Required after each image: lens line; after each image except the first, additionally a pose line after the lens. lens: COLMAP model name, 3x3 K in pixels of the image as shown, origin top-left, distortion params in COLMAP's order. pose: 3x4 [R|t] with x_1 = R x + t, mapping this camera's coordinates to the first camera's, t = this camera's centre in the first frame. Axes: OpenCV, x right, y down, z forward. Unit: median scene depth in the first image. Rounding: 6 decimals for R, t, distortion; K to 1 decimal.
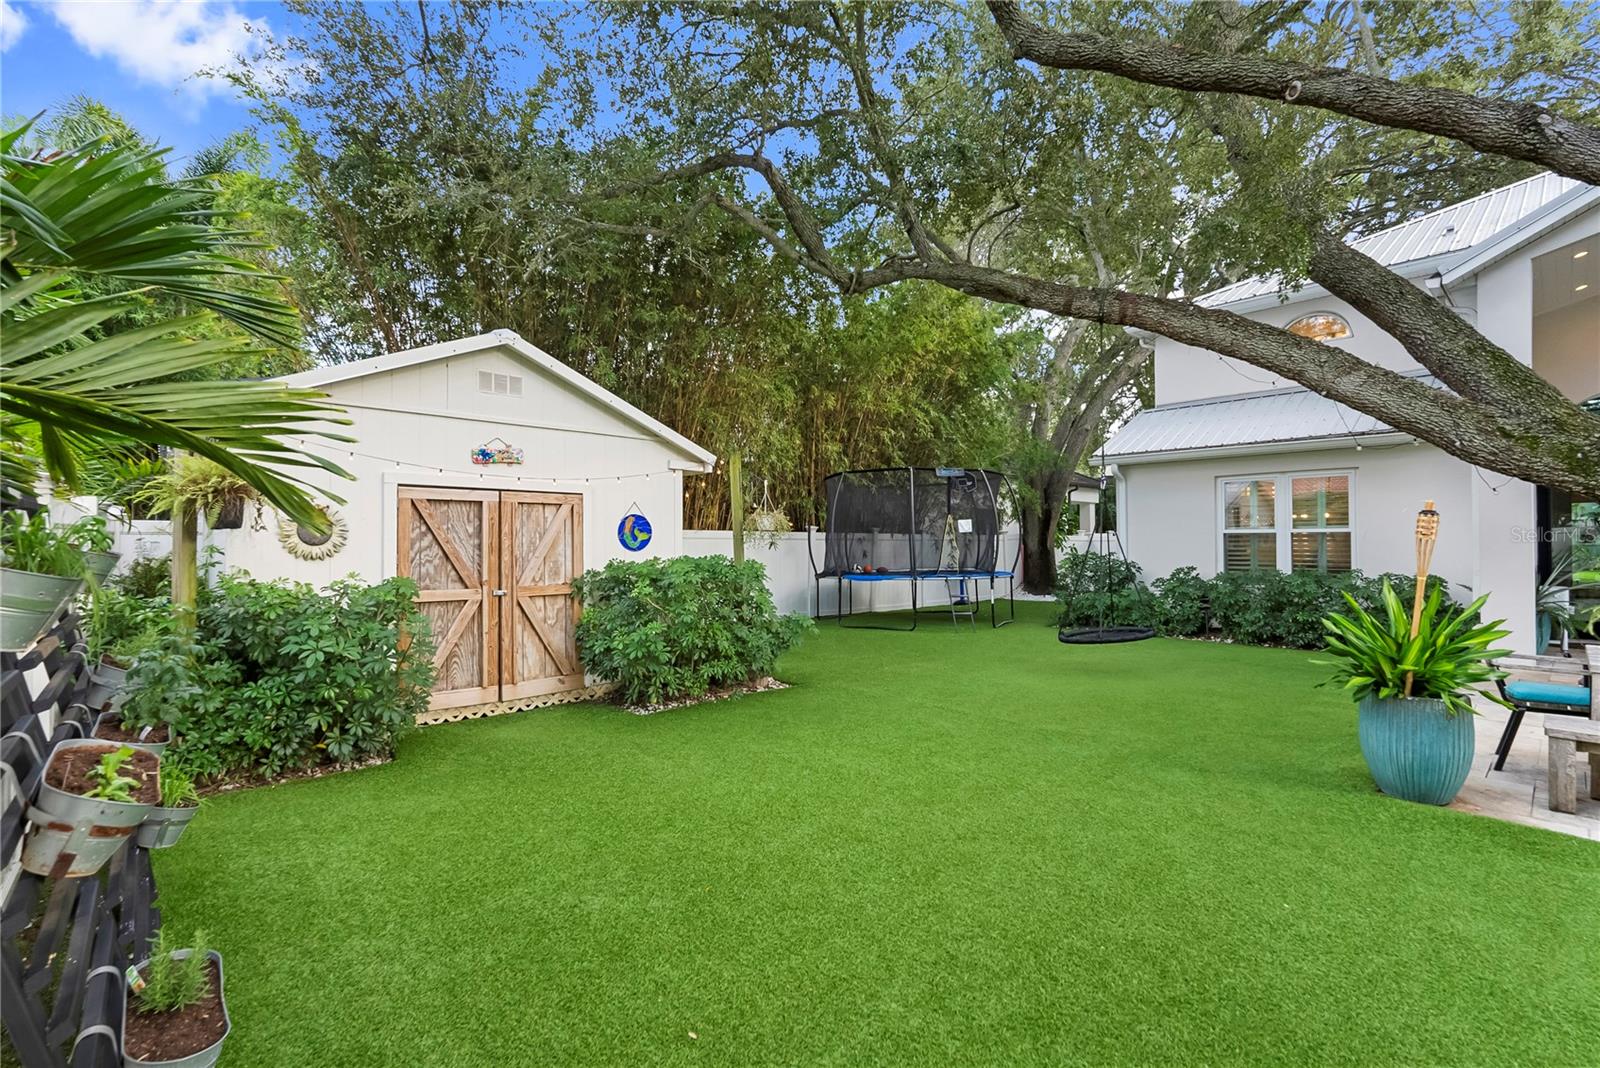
lens RADIAL K [[703.8, 0, 814.6], [0, 703.8, 537.0], [0, 0, 1]] dist [-0.002317, -0.000379]
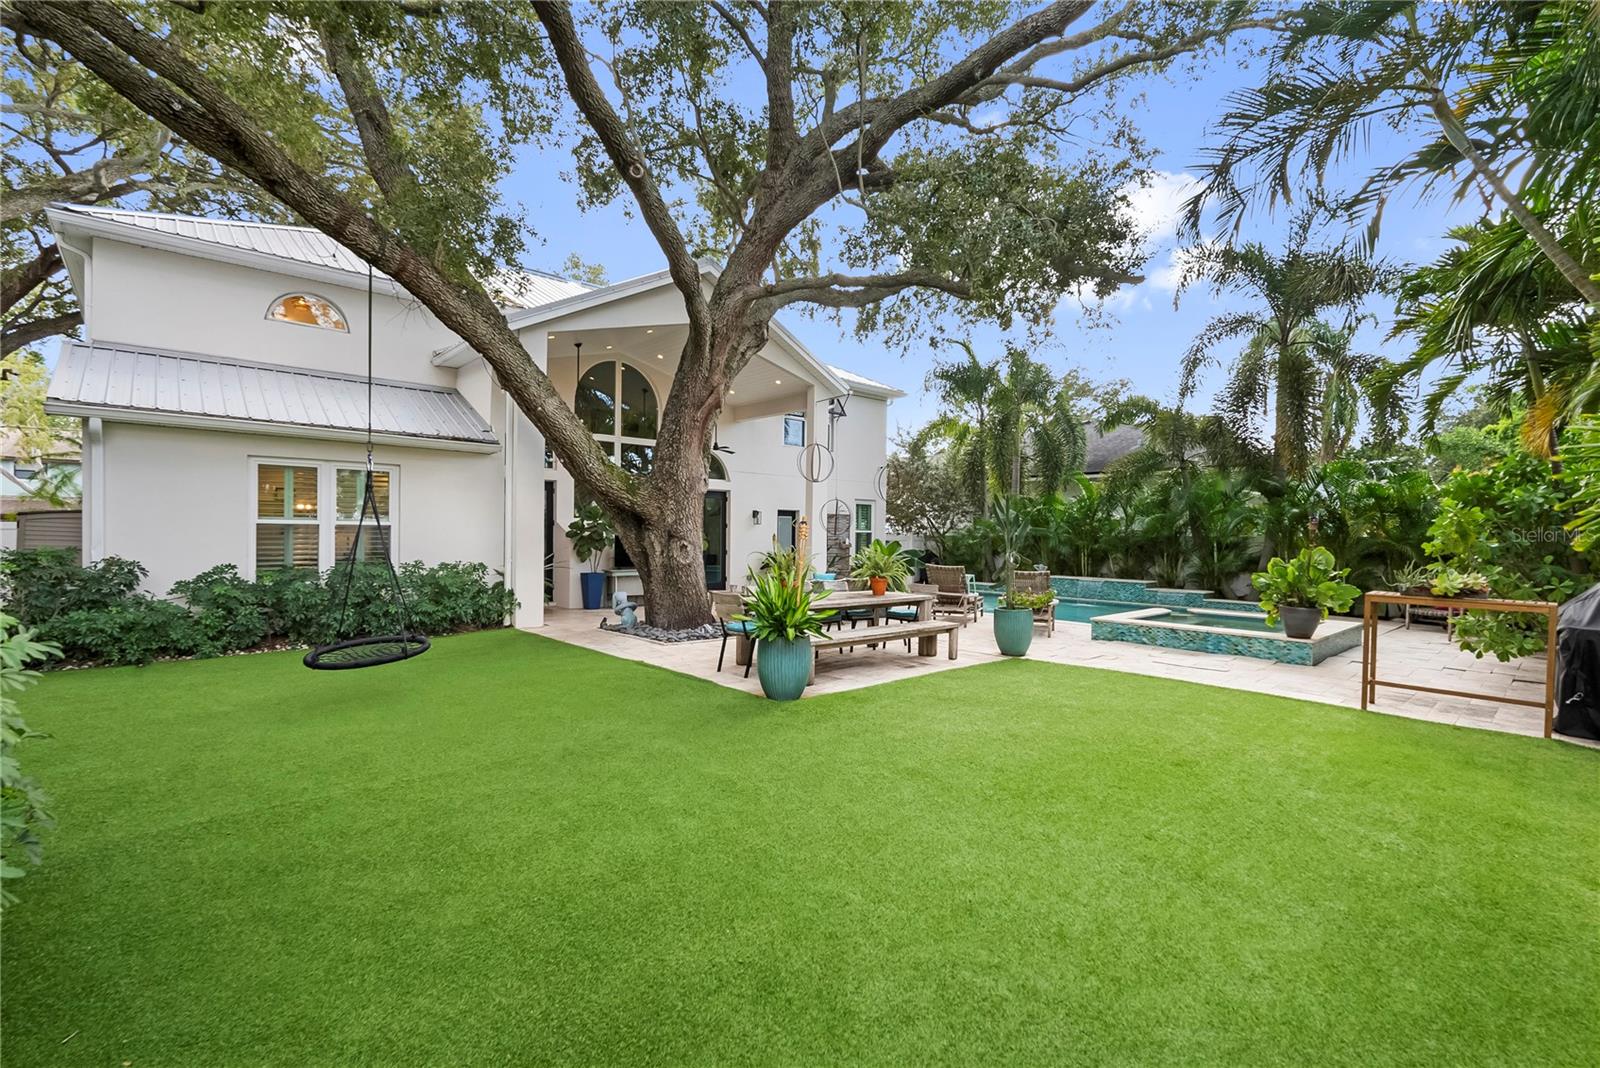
lens RADIAL K [[717.8, 0, 800.0], [0, 717.8, 534.0], [0, 0, 1]] dist [0.001268, 0.000243]
pose [[0.018415, 0.001929, 0.999829, -0.493327], [-0.017256, 0.999850, -0.001611, -0.004104], [-0.999682, -0.017224, 0.018445, 0.583864]]
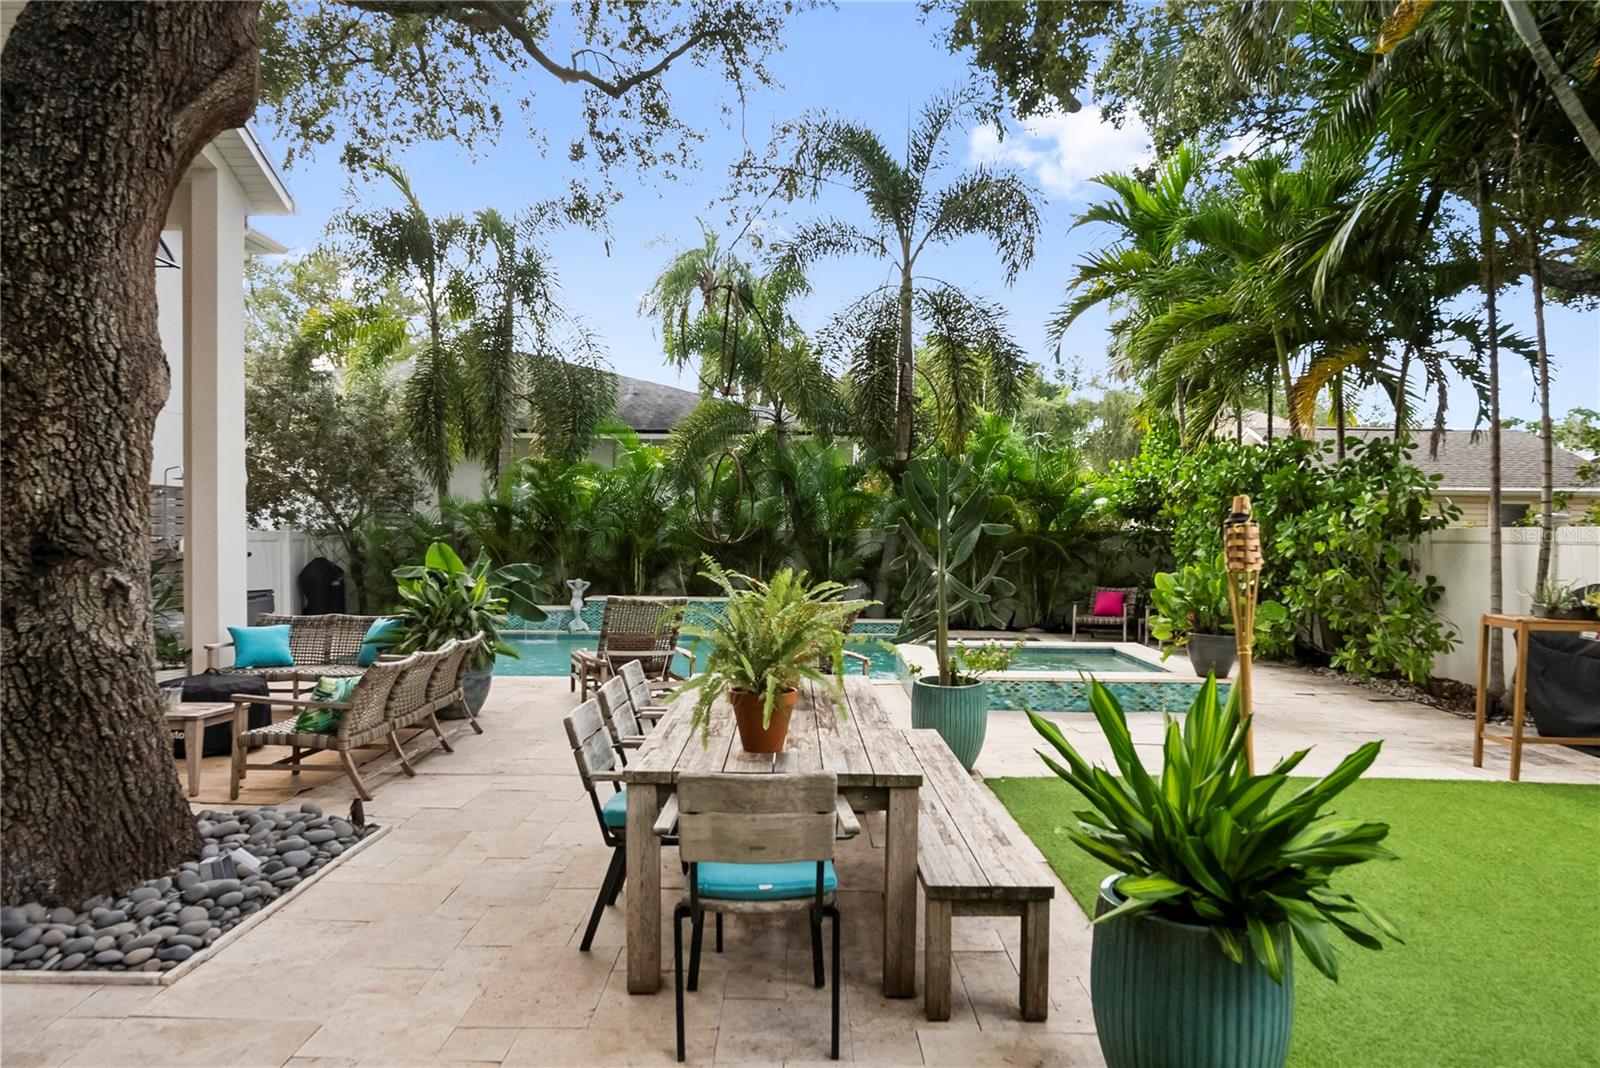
lens RADIAL K [[1005.4, 0, 811.2], [0, 1005.4, 536.1], [0, 0, 1]] dist [0.005564, 0.001127]
pose [[-0.728175, -0.006923, 0.685357, 0.371185], [-0.008634, 0.999962, 0.000927, -0.013013], [-0.685337, -0.005242, -0.728207, 1.034533]]
